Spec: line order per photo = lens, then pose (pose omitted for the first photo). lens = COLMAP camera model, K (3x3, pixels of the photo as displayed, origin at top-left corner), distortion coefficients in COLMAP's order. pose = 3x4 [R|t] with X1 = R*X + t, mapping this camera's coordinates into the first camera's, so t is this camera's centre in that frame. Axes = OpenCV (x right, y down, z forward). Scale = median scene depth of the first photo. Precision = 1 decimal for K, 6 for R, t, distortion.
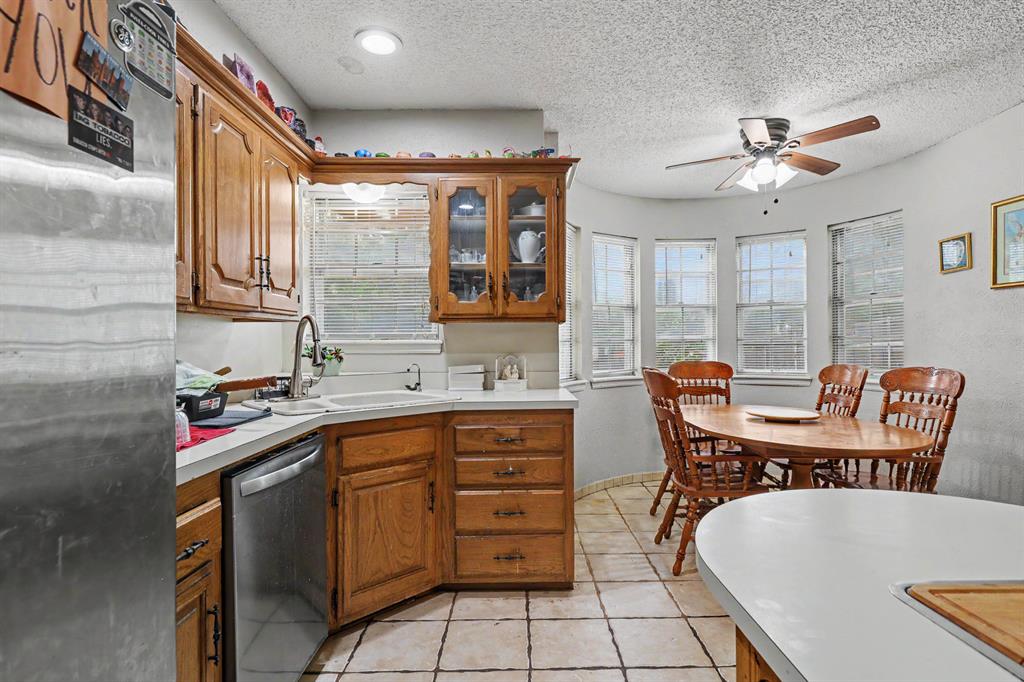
lens RADIAL K [[521.1, 0, 519.5], [0, 521.1, 340.8], [0, 0, 1]] dist [0.020937, 0.000443]
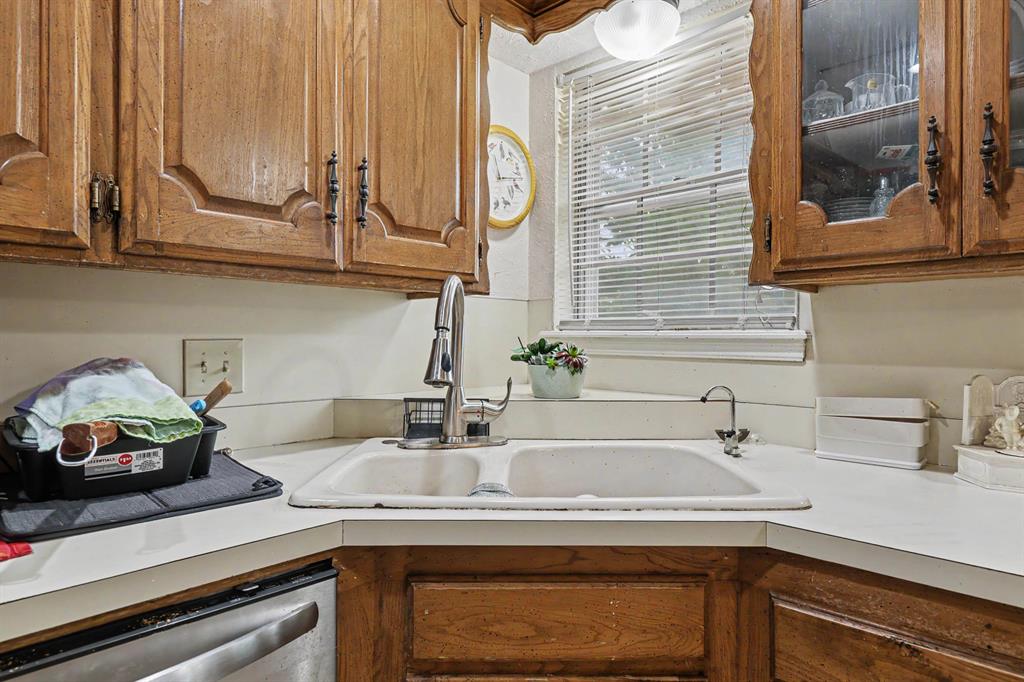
lens RADIAL K [[586.5, 0, 517.0], [0, 586.5, 337.2], [0, 0, 1]] dist [0.003514, 0.000696]
pose [[0.724043, 0.004857, -0.689737, 0.008812], [-0.005182, 0.999985, 0.001602, 0.005106], [0.689735, 0.002414, 0.724058, 0.554116]]
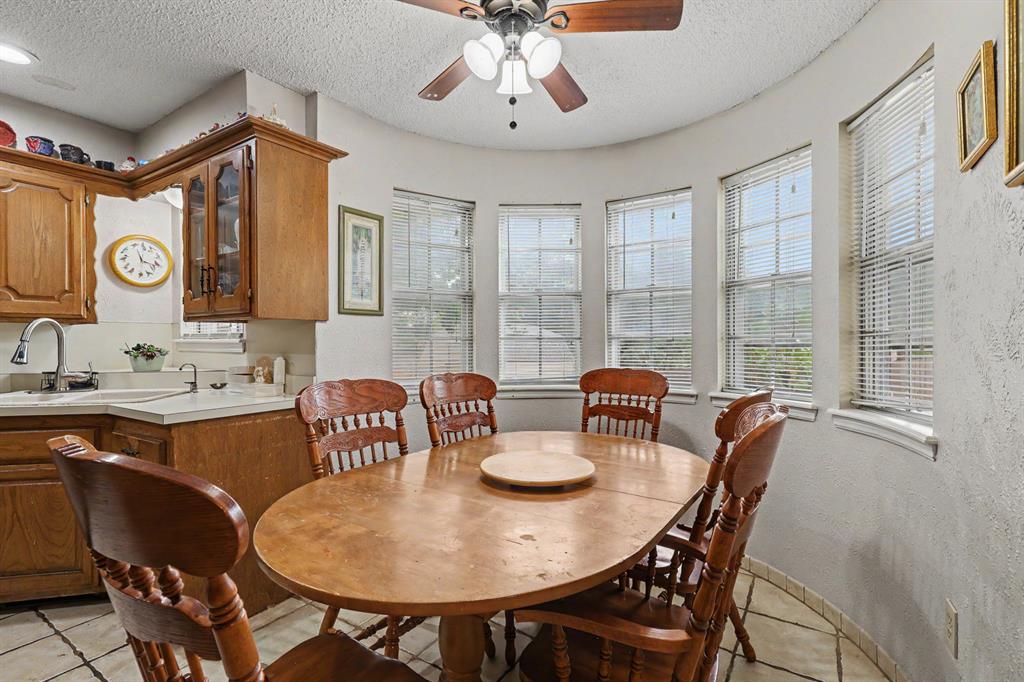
lens RADIAL K [[469.1, 0, 503.0], [0, 469.1, 343.3], [0, 0, 1]] dist [0.000925, 0.000994]
pose [[0.834424, 0.004818, -0.551102, 0.819559], [0.001318, 0.999941, 0.010738, -0.002696], [0.551122, -0.009687, 0.834369, 0.596255]]
